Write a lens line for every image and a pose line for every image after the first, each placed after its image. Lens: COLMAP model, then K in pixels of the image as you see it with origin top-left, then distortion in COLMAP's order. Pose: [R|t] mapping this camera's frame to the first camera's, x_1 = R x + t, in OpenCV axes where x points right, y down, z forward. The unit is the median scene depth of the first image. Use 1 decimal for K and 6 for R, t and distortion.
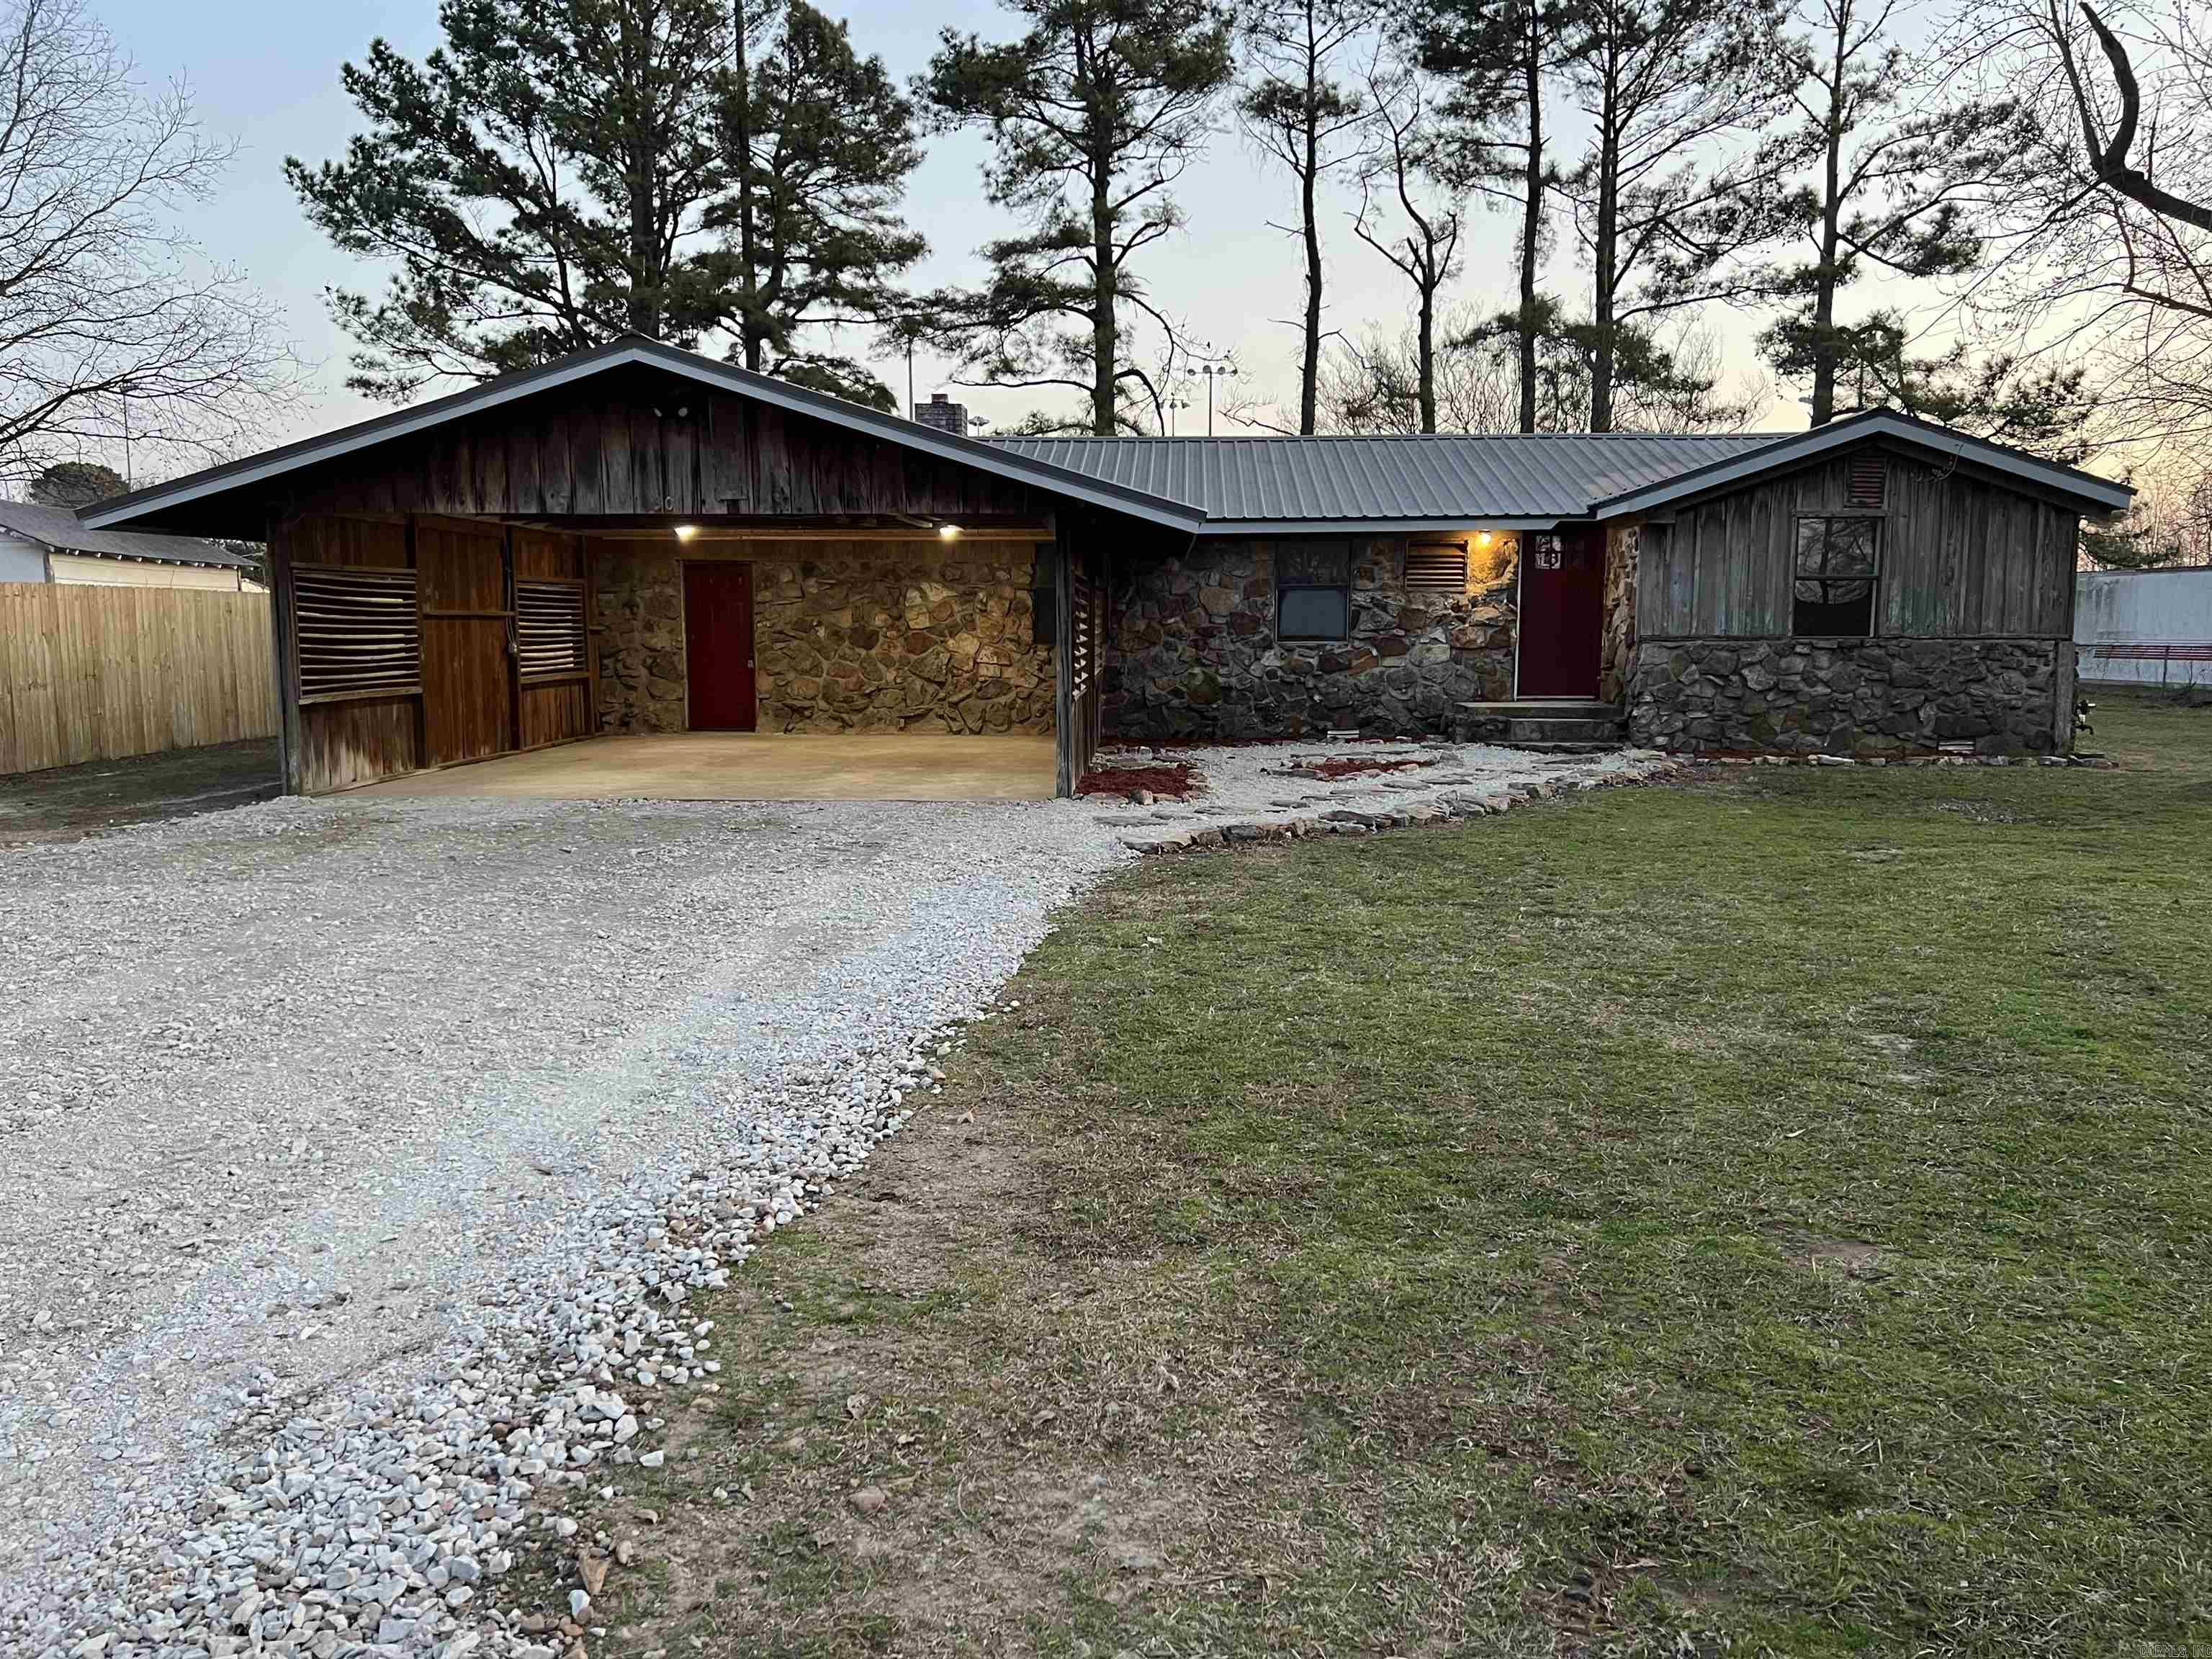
lens RADIAL K [[1729.5, 0, 1099.5], [0, 1729.5, 828.9], [0, 0, 1]] dist [0.061017, -0.051083]
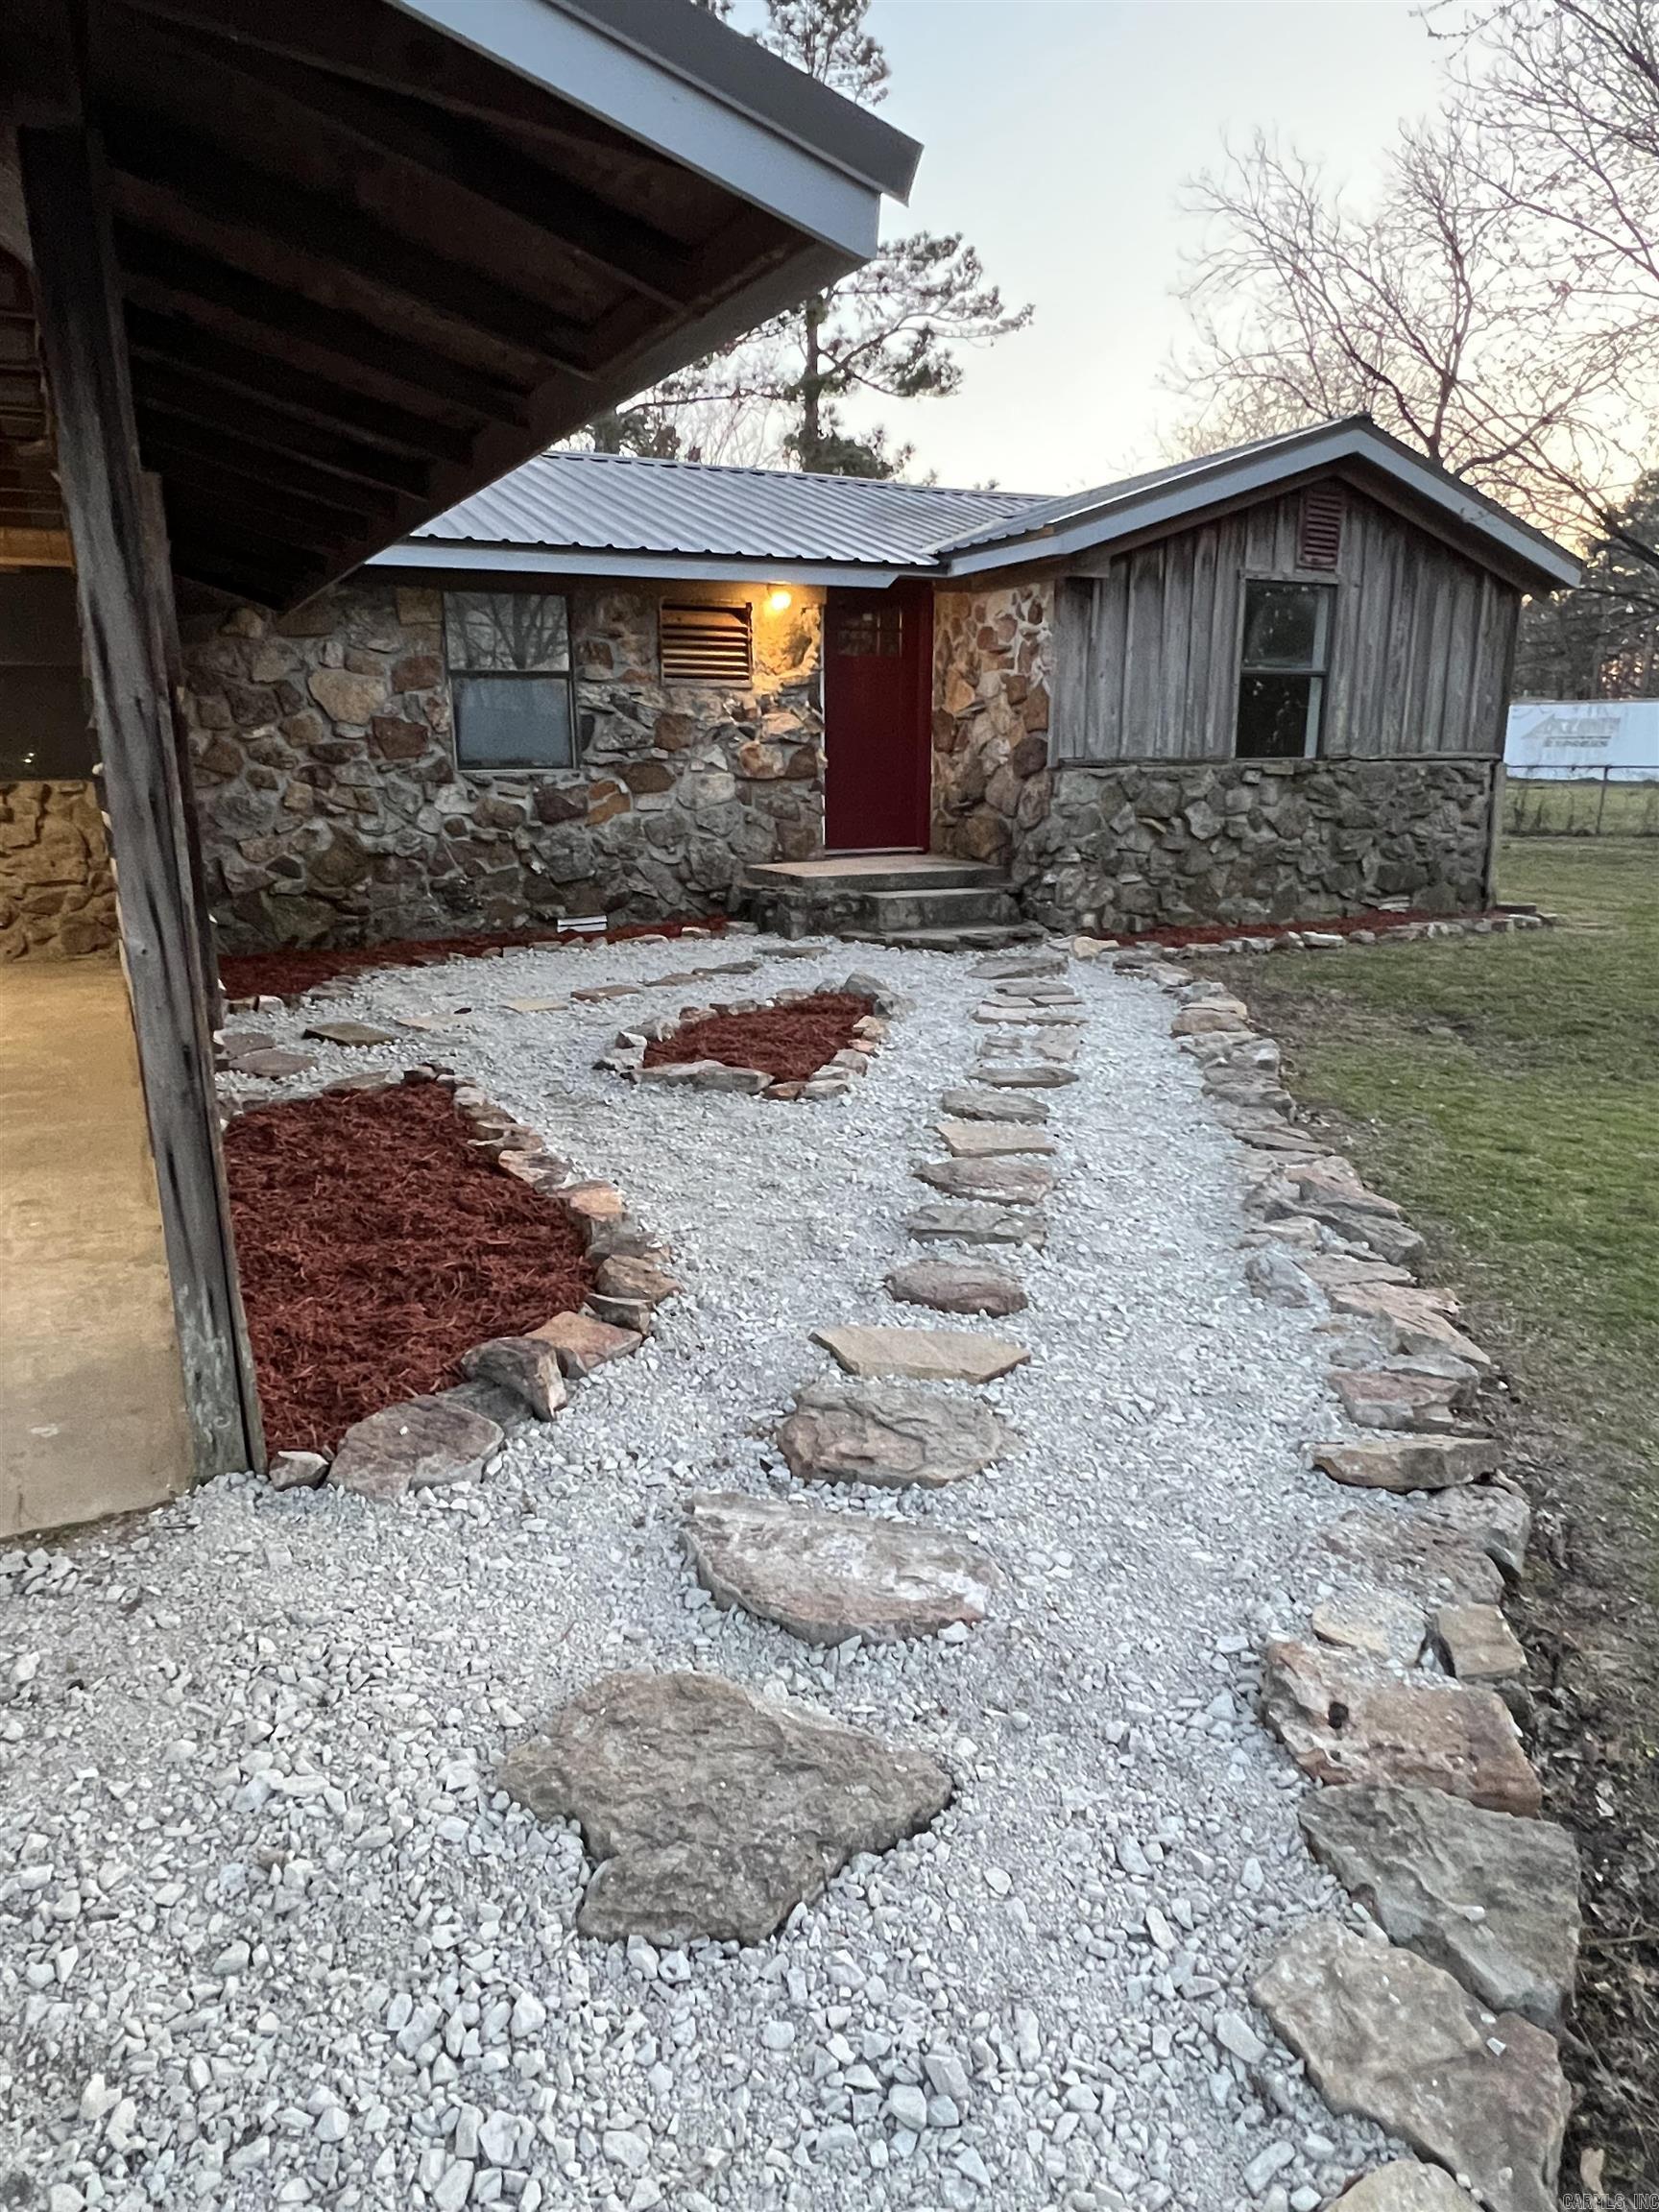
lens RADIAL K [[1382.5, 0, 828.1], [0, 1382.5, 1102.8], [0, 0, 1]] dist [0.018403, -0.001962]
pose [[0.873561, -0.124629, 0.470488, -0.010566], [0.058552, 0.986549, 0.152616, -0.030521], [-0.483180, -0.105772, 0.869108, 0.259127]]
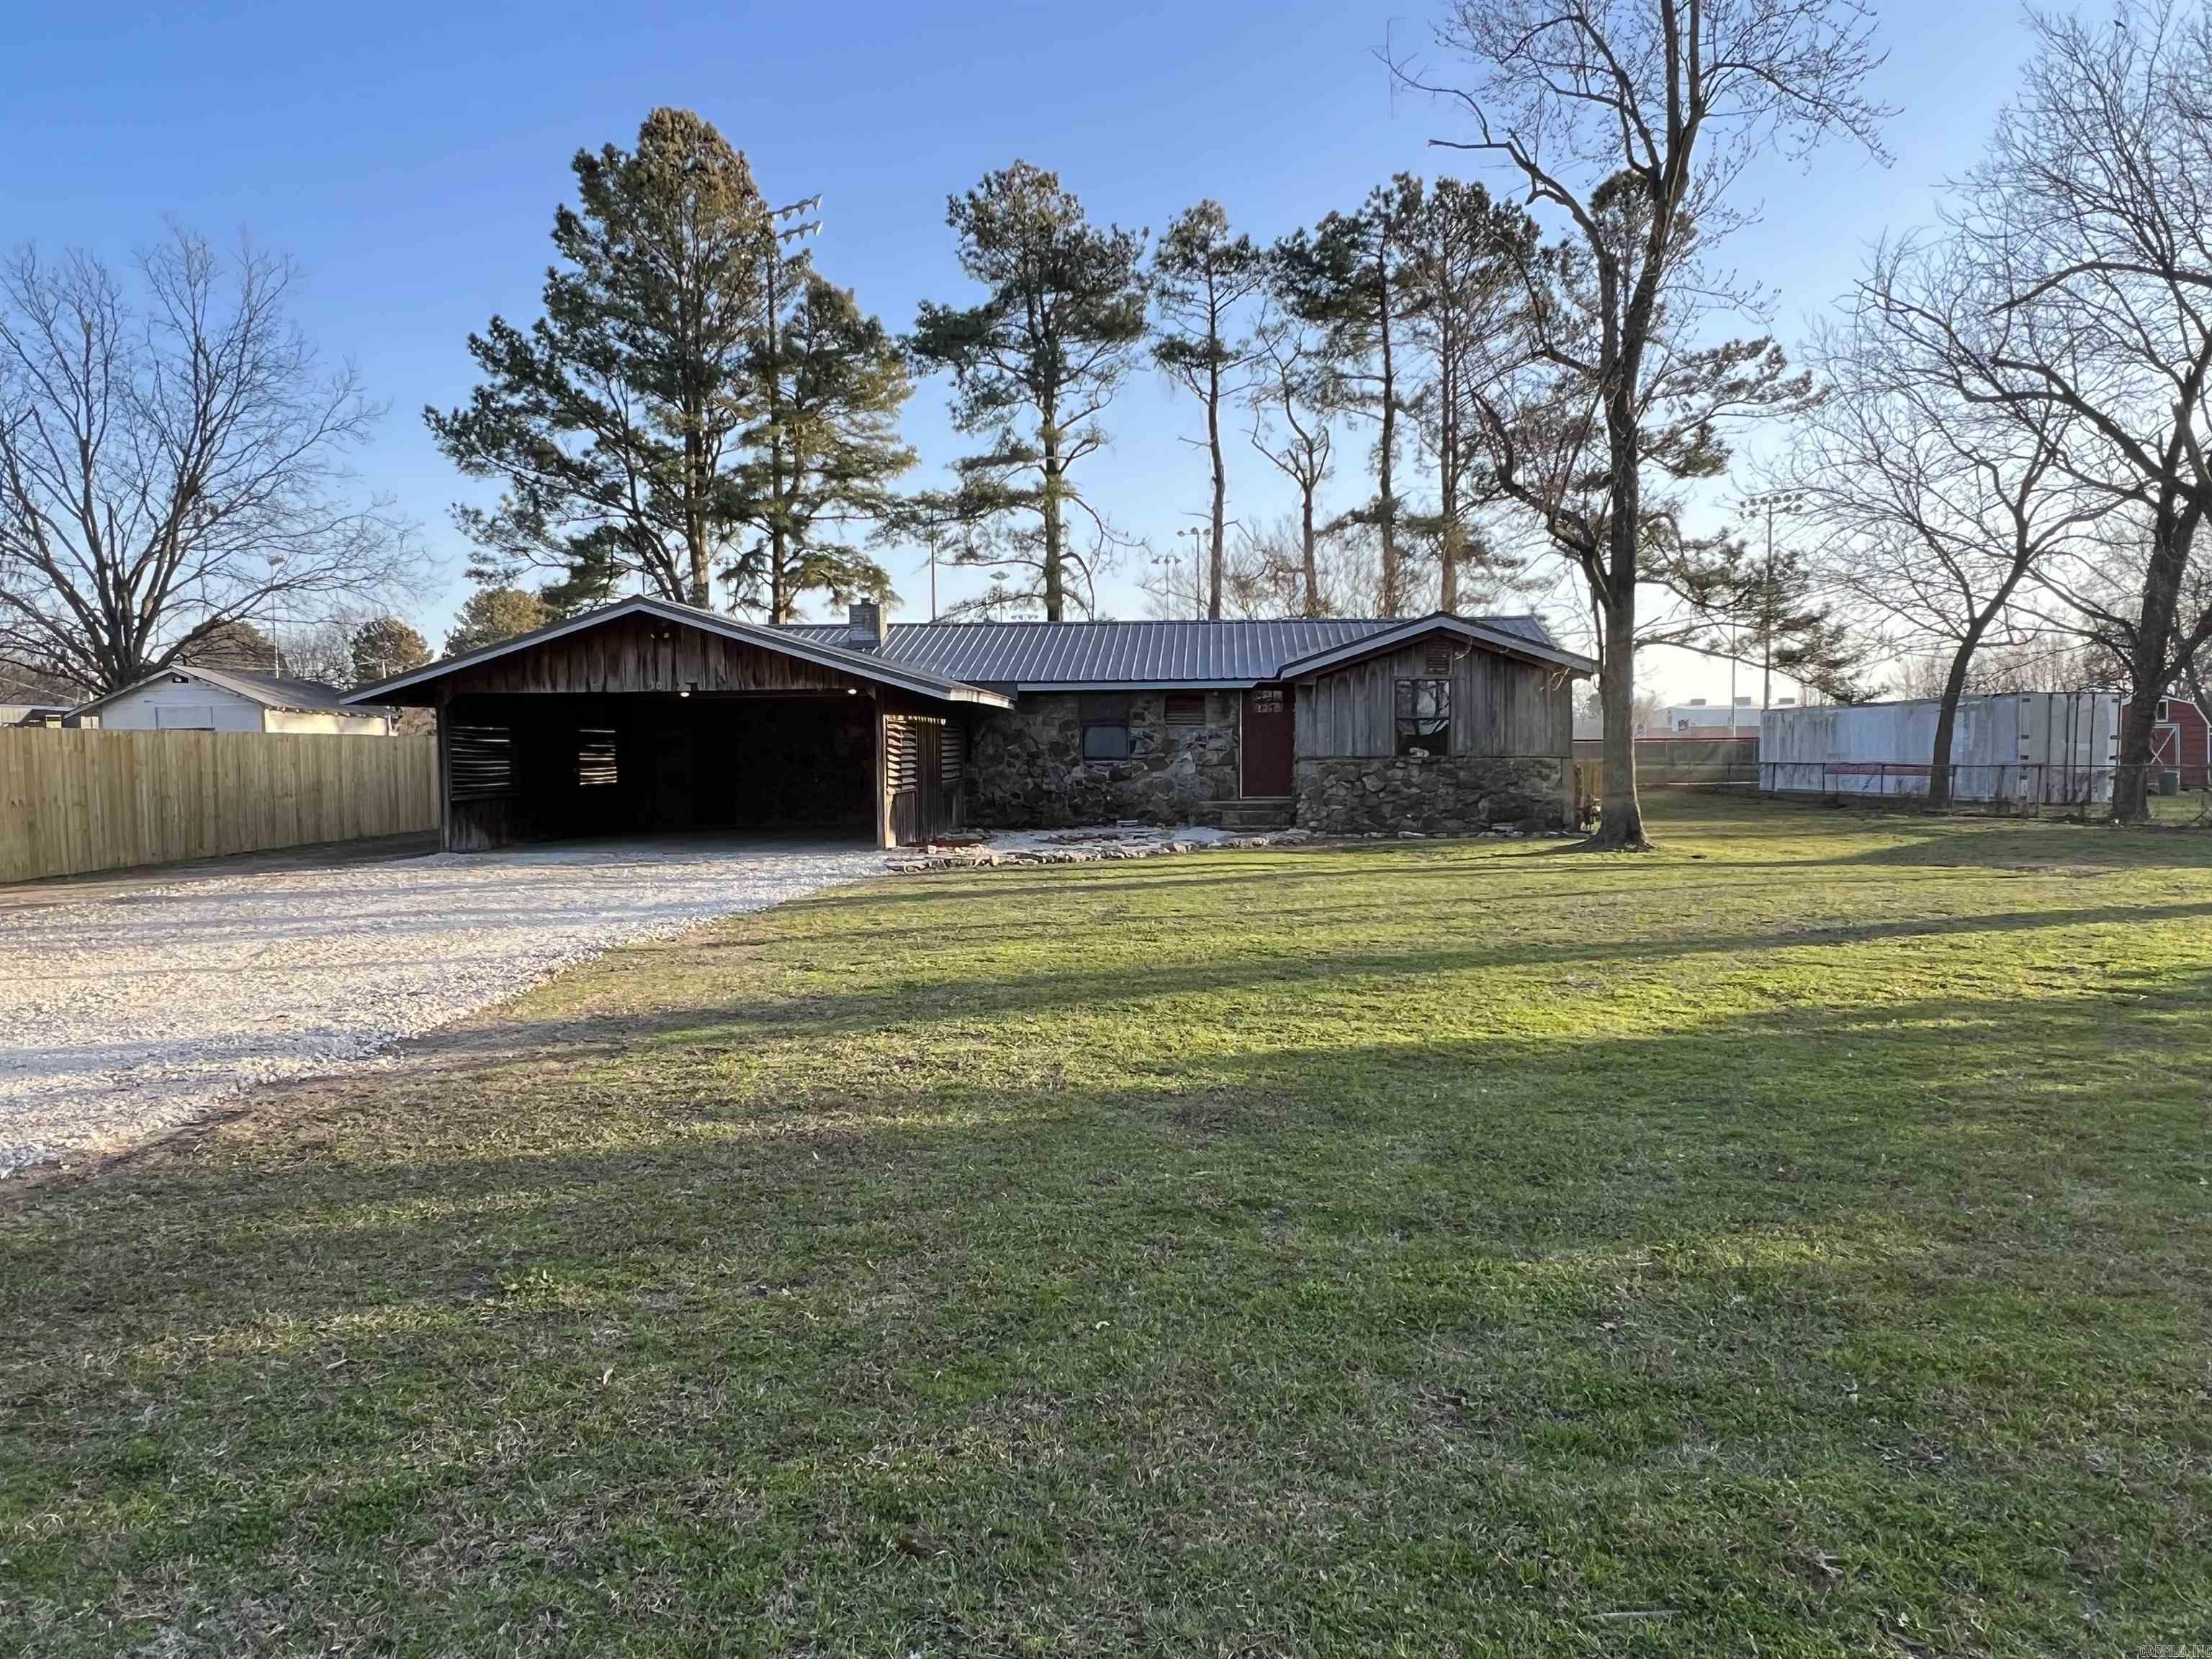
lens RADIAL K [[1683.2, 0, 1101.3], [0, 1683.2, 835.3], [0, 0, 1]] dist [0.026049, -0.002606]
pose [[0.999385, -0.005318, -0.034667, 0.083546], [0.002922, 0.997625, -0.068810, 0.027532], [0.034950, 0.068667, 0.997027, -0.219443]]
